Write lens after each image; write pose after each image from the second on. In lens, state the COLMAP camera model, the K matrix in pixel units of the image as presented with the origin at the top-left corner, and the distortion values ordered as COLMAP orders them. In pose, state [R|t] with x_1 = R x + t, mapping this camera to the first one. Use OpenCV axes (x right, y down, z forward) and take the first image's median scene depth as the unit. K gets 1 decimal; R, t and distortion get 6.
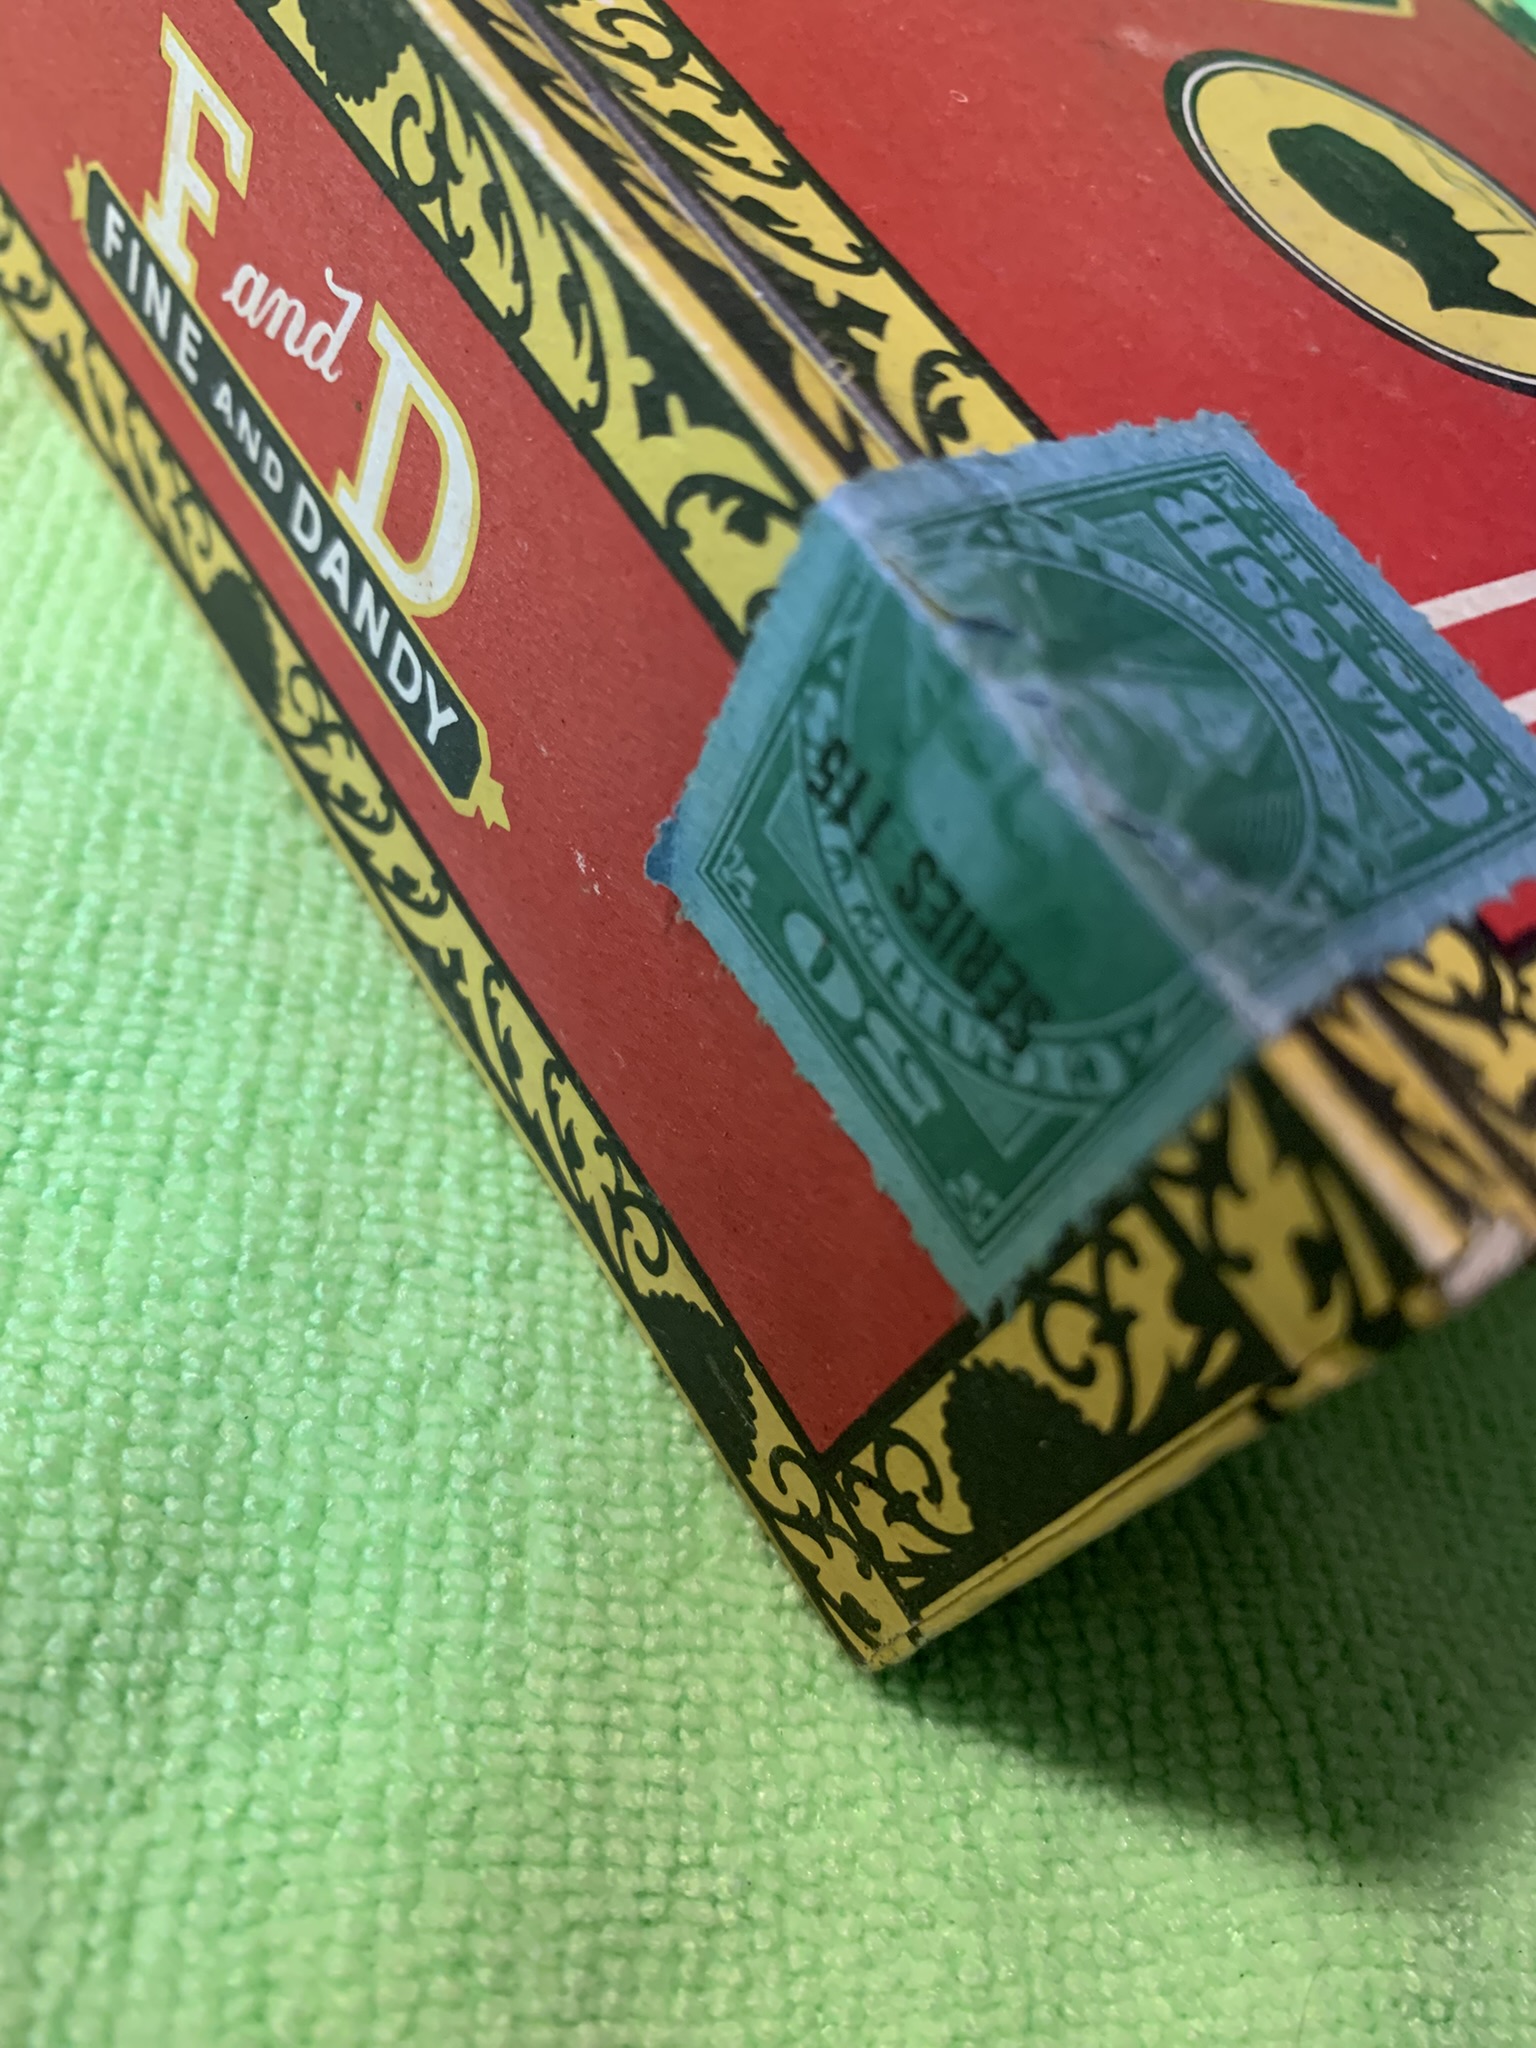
lens RADIAL K [[1674.3, 0, 768.0], [0, 1674.3, 1024.0], [0, 0, 1]] dist [-0.061084, -0.007065]
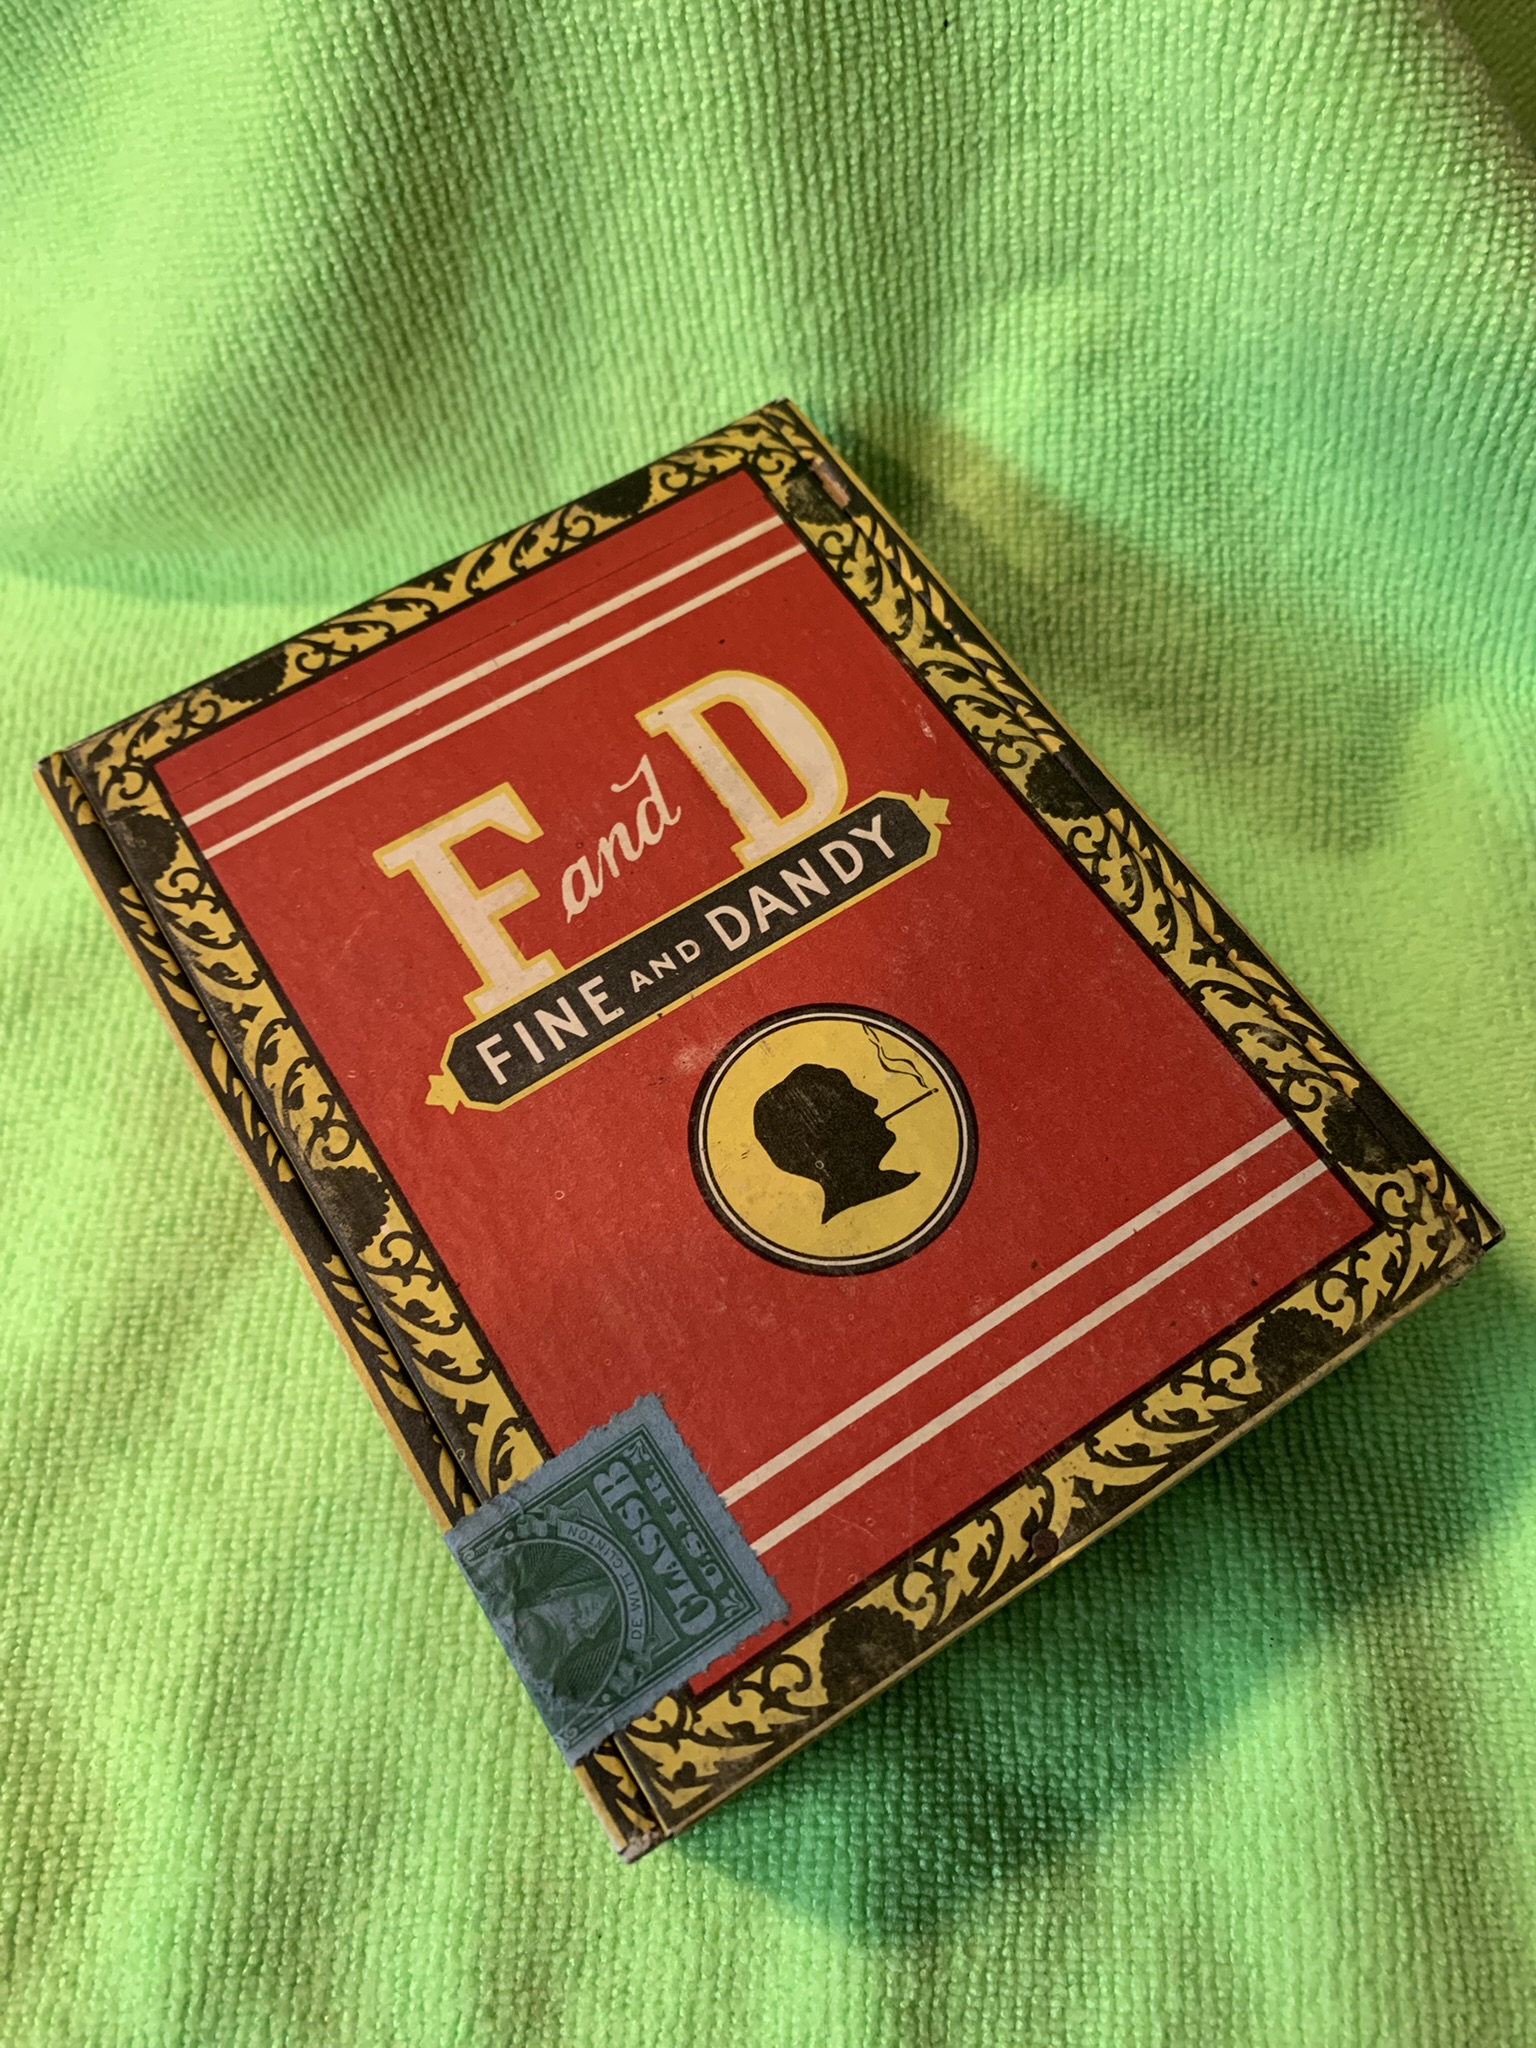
lens RADIAL K [[1589.6, 0, 757.6], [0, 1589.6, 1021.8], [0, 0, 1]] dist [-0.023623, -0.005902]
pose [[0.930213, -0.112389, -0.349390, 1.284490], [0.171684, 0.974633, 0.143580, -1.203917], [0.324390, -0.193545, 0.925911, -0.921176]]
